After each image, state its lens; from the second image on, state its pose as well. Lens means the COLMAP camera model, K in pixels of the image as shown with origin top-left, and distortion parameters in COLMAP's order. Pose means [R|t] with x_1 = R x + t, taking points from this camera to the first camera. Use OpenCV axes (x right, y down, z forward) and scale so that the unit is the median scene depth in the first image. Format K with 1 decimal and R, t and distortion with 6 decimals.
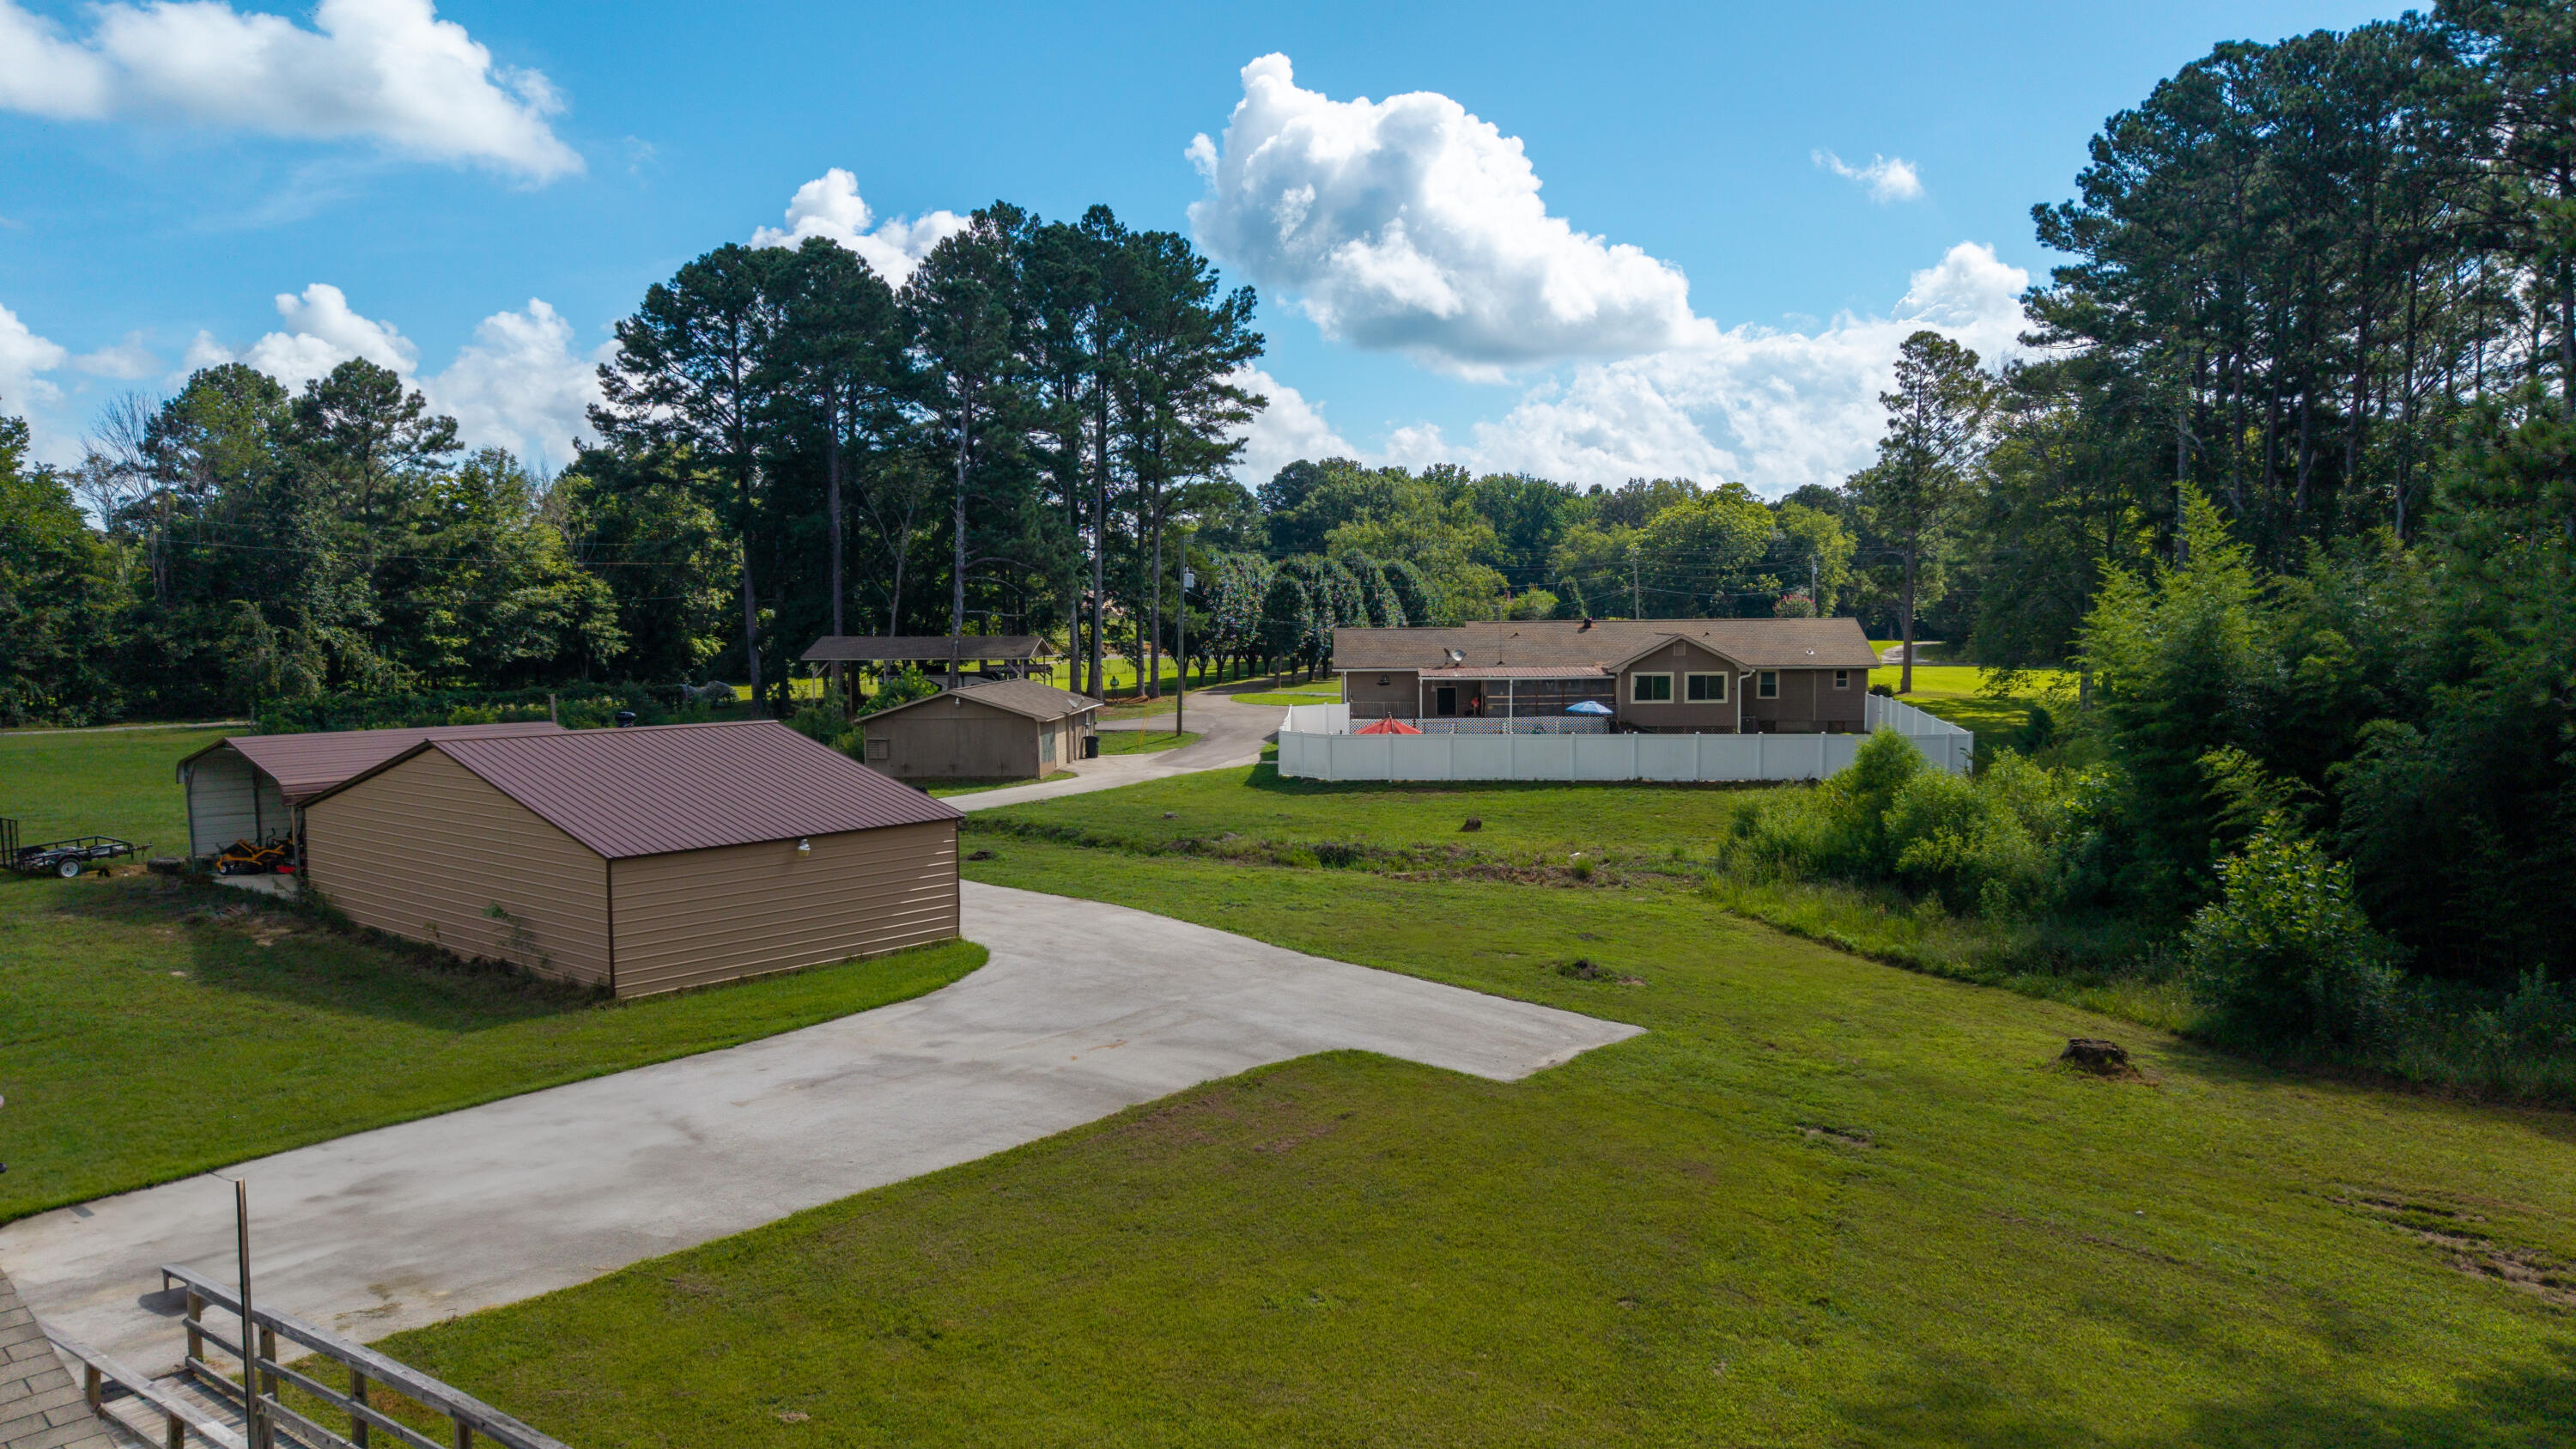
lens RADIAL K [[1719.6, 0, 1288.0], [0, 1719.6, 724.5], [0, 0, 1]] dist [0.048581, -0.055431]
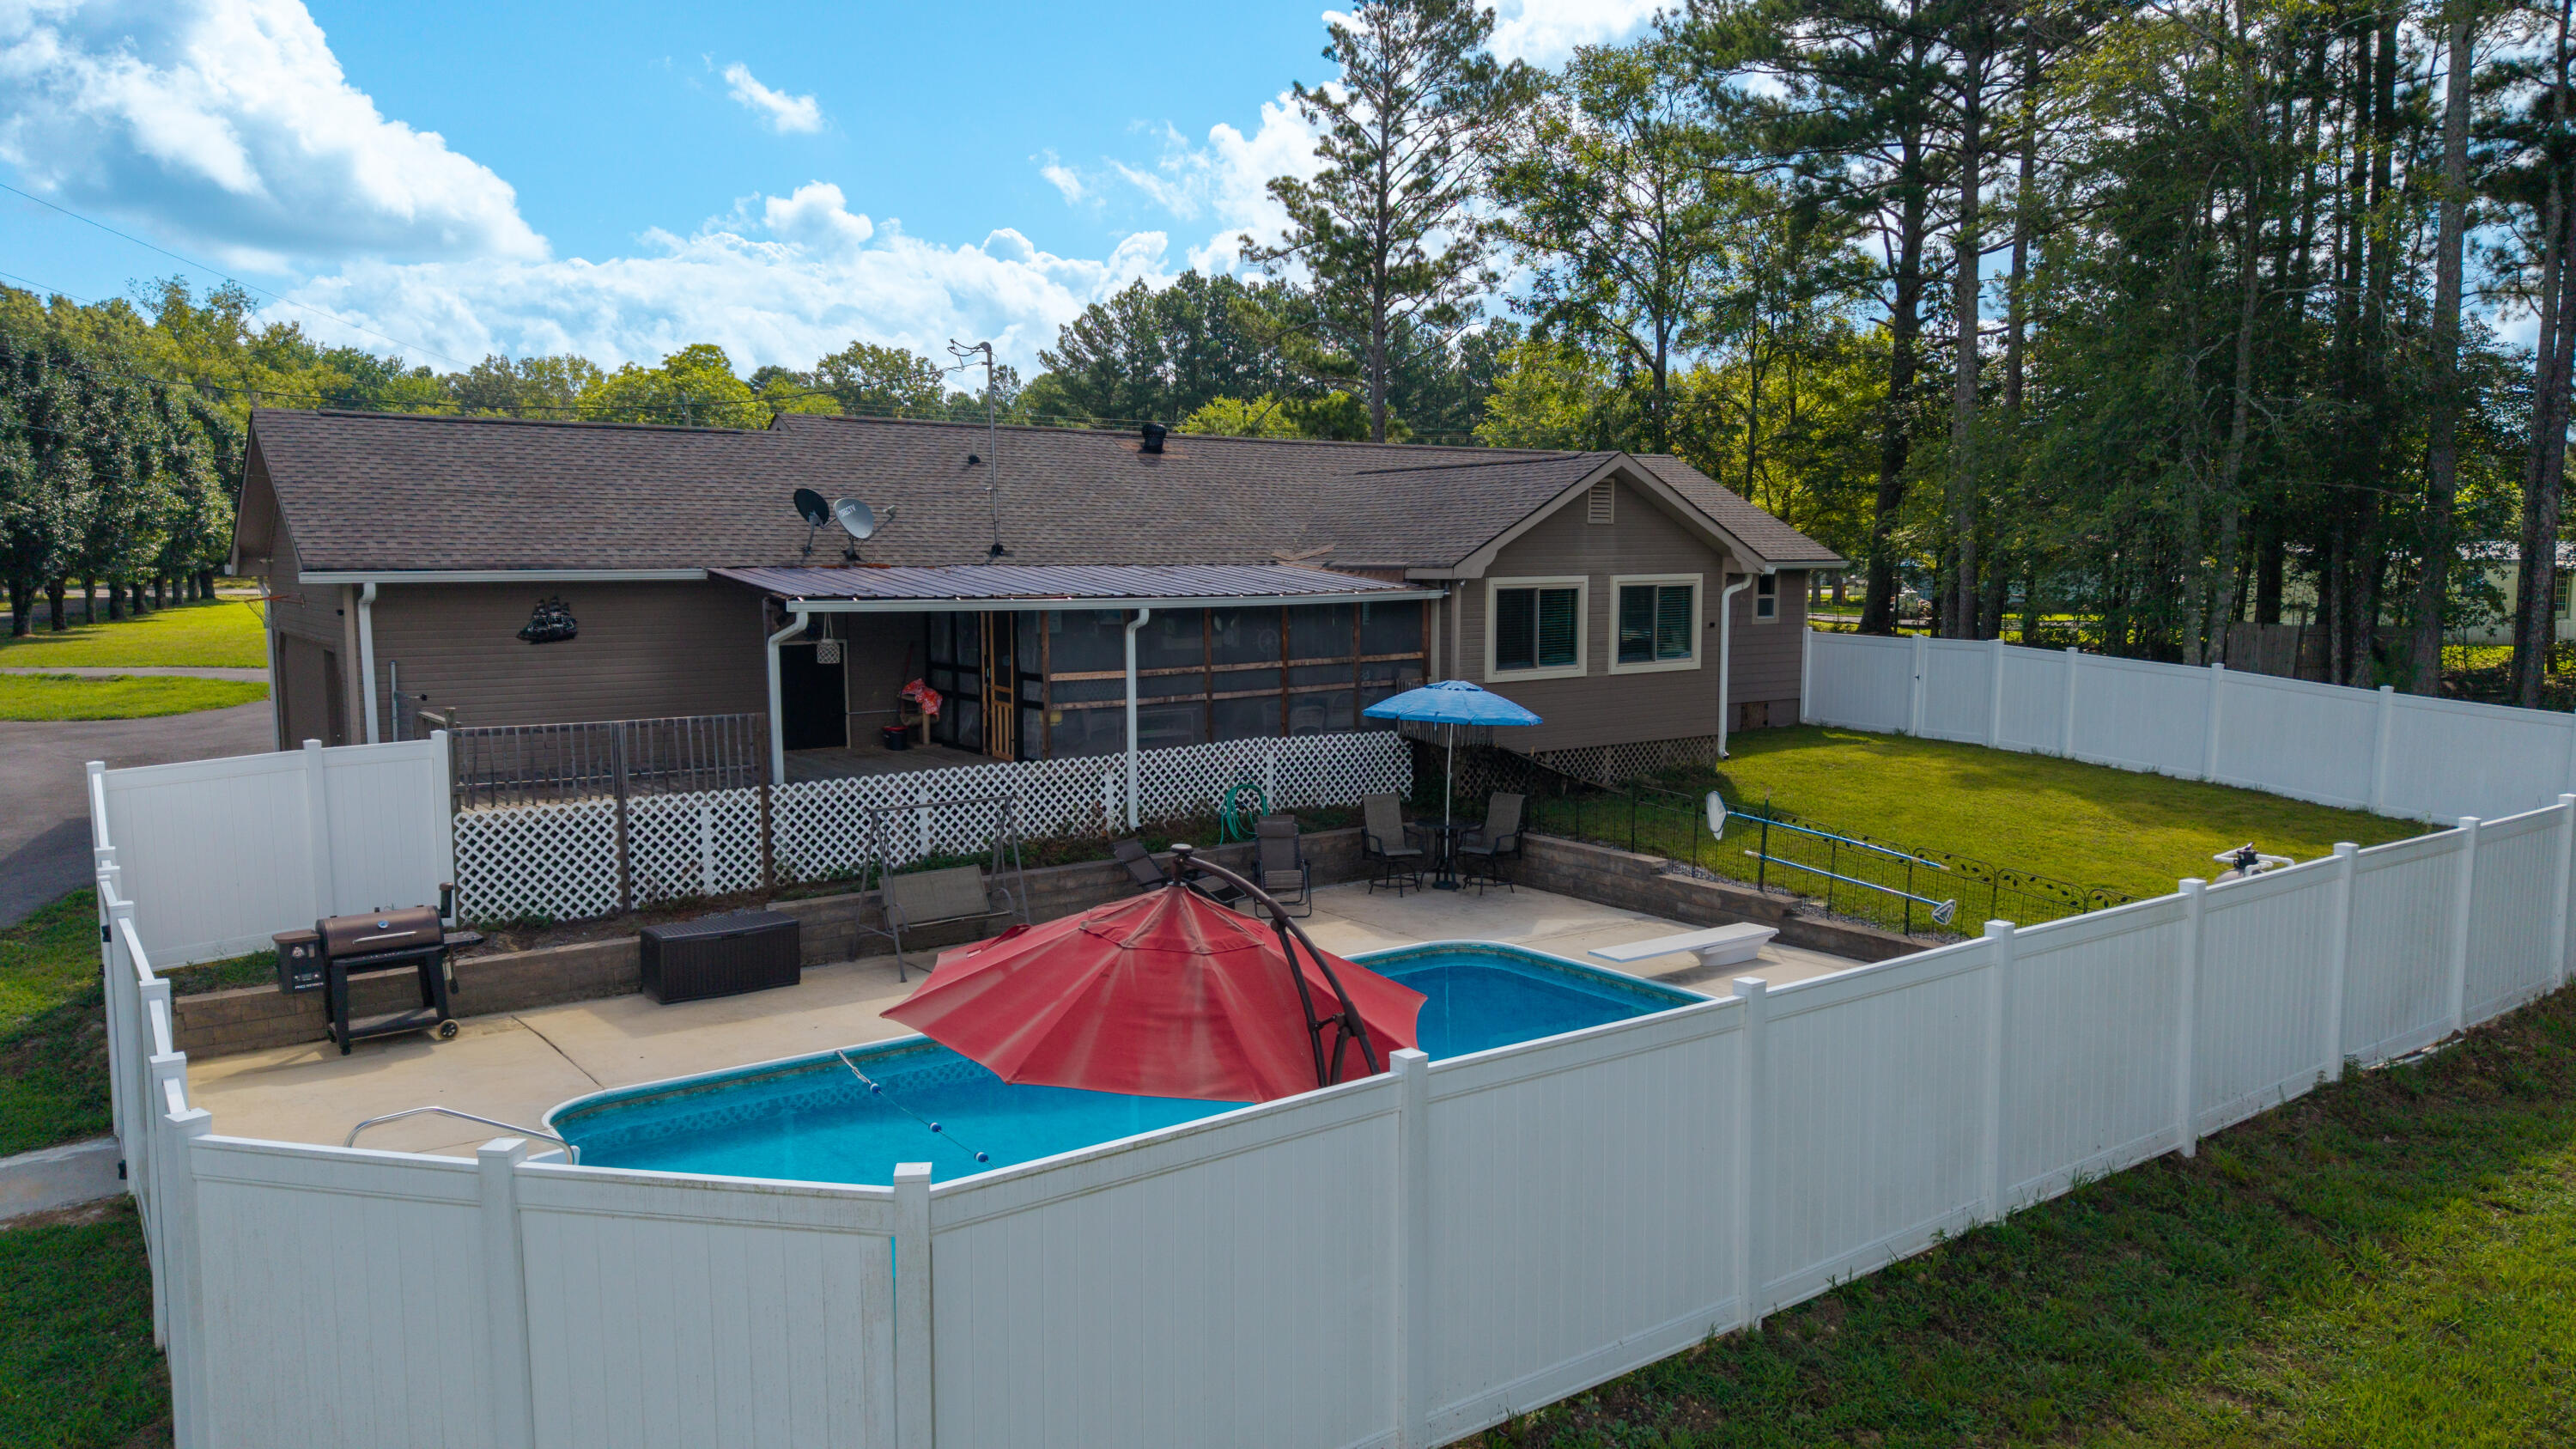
lens RADIAL K [[1745.0, 0, 1311.2], [0, 1745.0, 712.6], [0, 0, 1]] dist [0.004638, -0.003282]
pose [[0.775577, -0.047985, 0.629427, -0.013146], [0.034136, 0.998836, 0.034085, -0.013556], [-0.630330, -0.004950, 0.776312, 0.598986]]
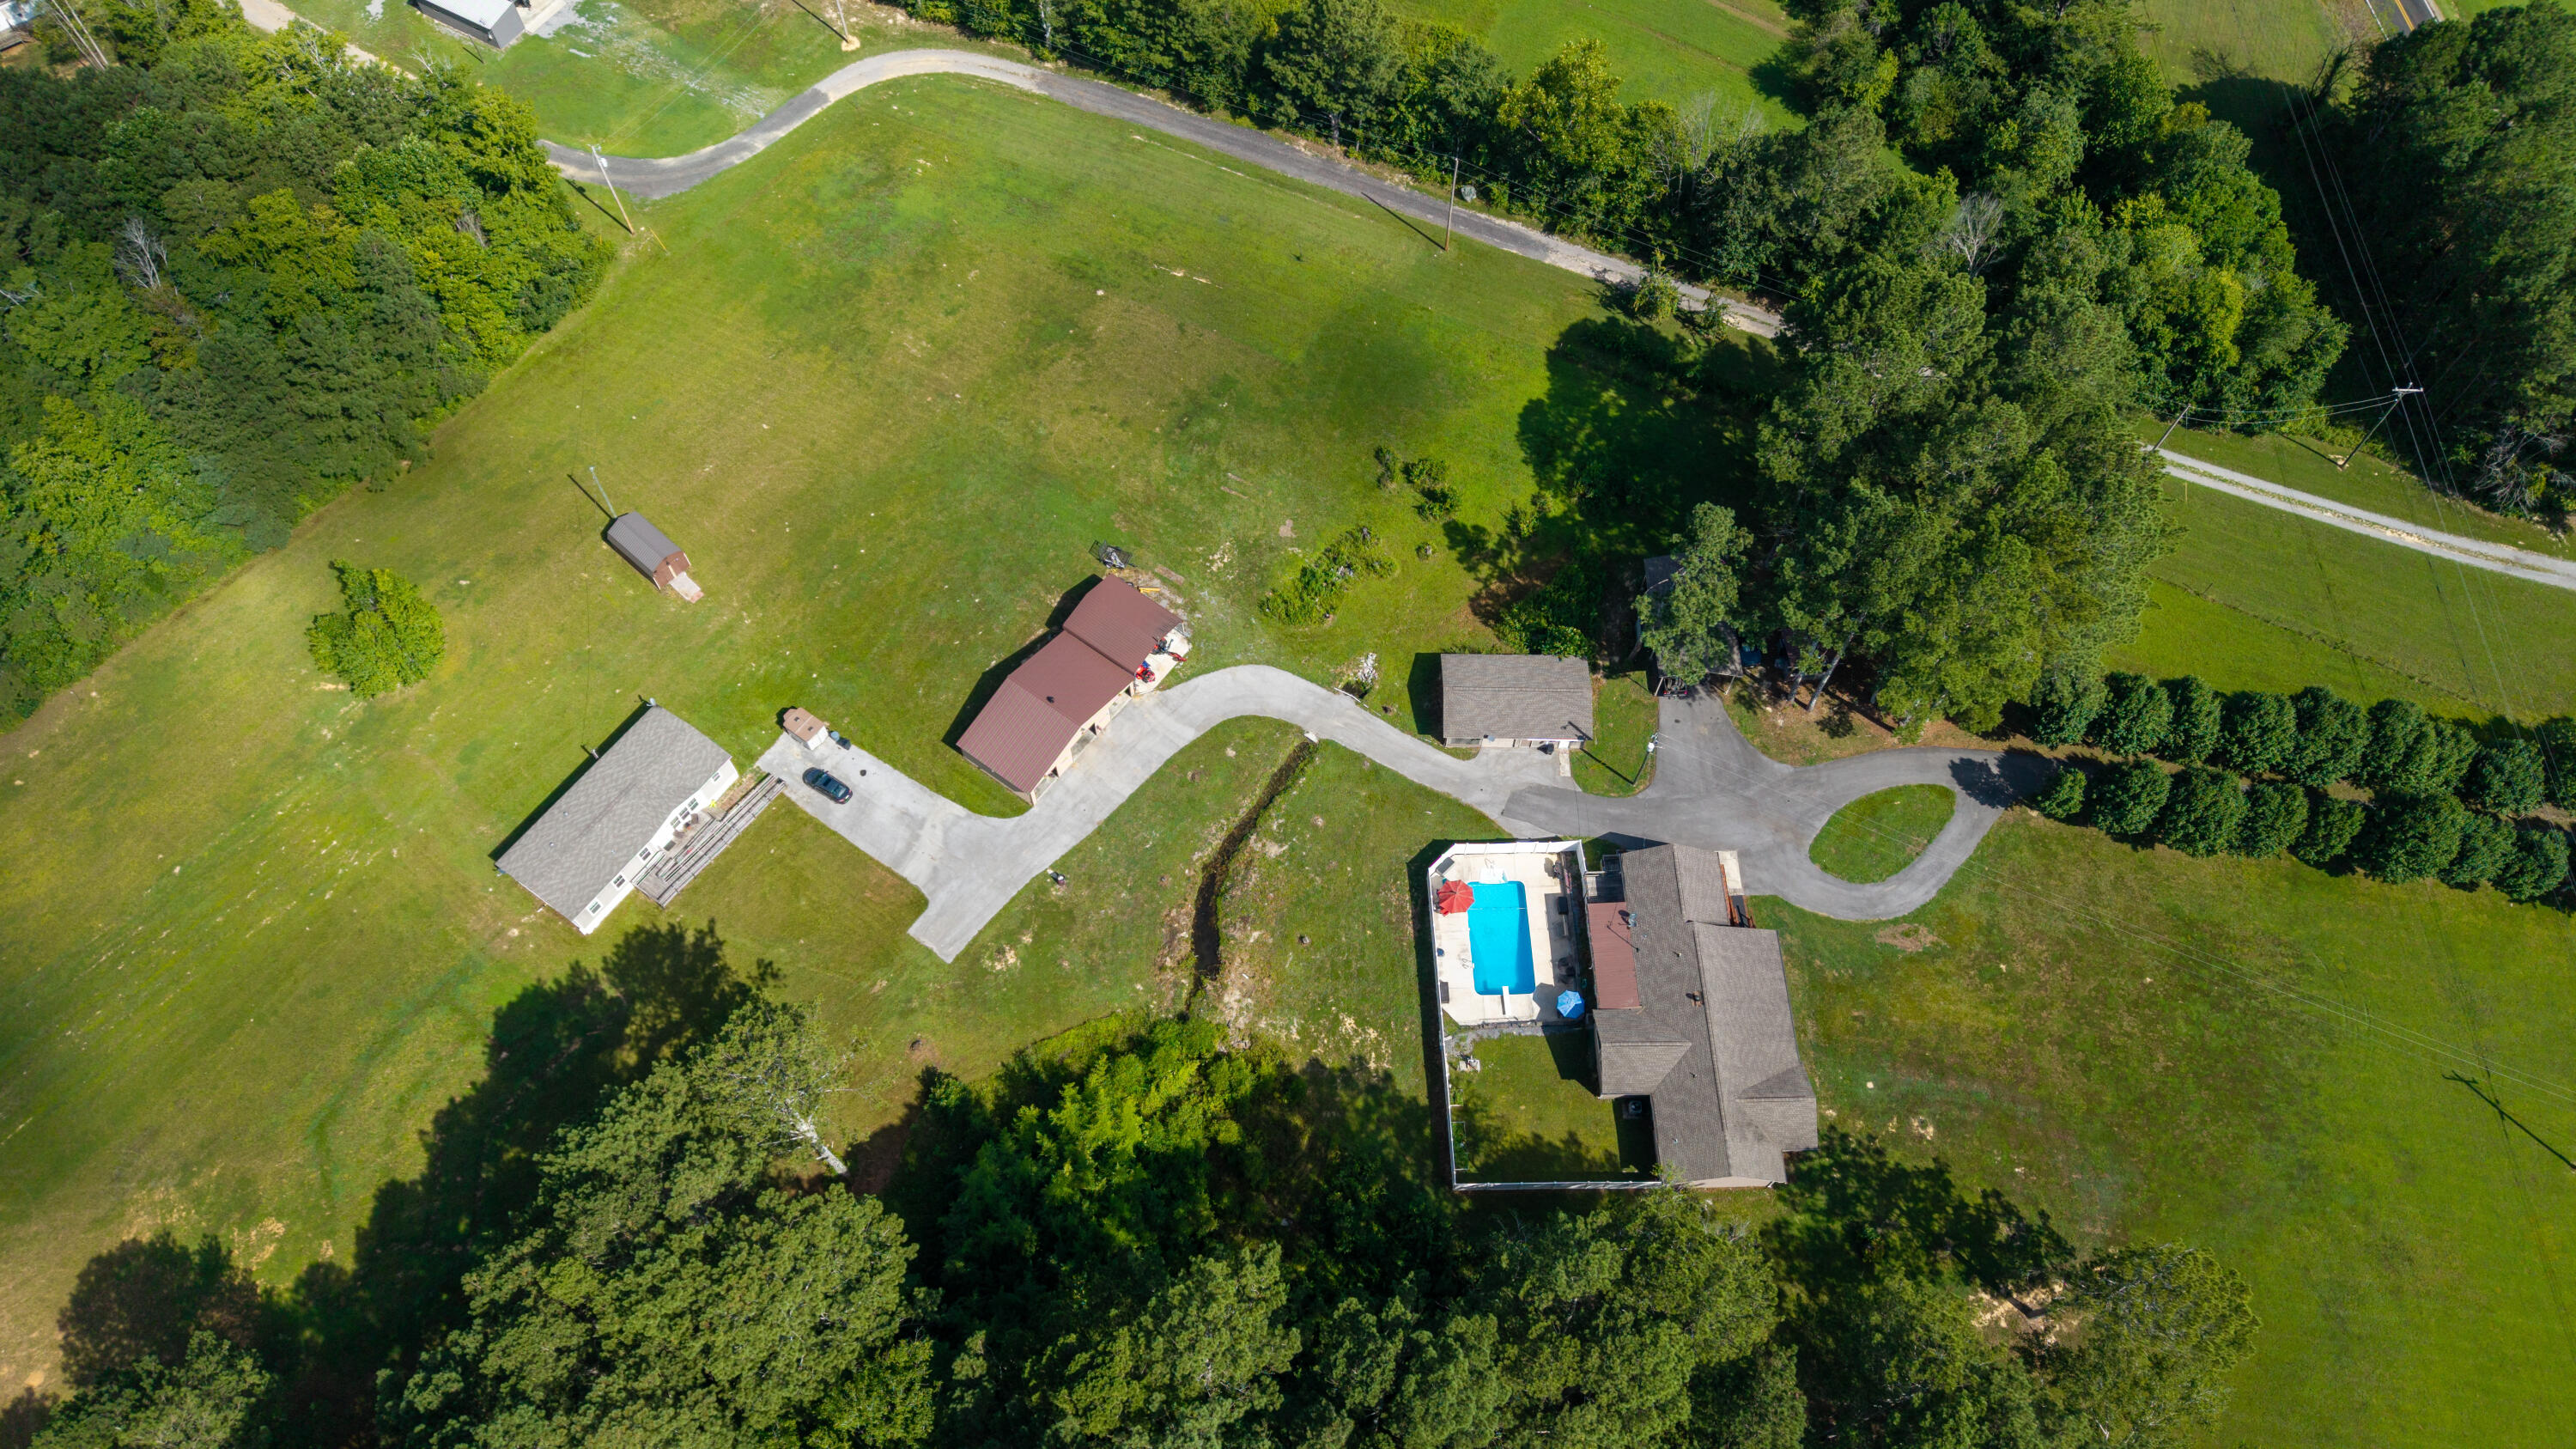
lens RADIAL K [[1719.6, 0, 1288.0], [0, 1719.6, 724.5], [0, 0, 1]] dist [0.048581, -0.055431]
pose [[0.069648, 0.888553, -0.453457, 0.514999], [-0.070410, 0.457806, 0.886260, -1.227786], [0.995084, -0.029798, 0.094448, 0.423165]]
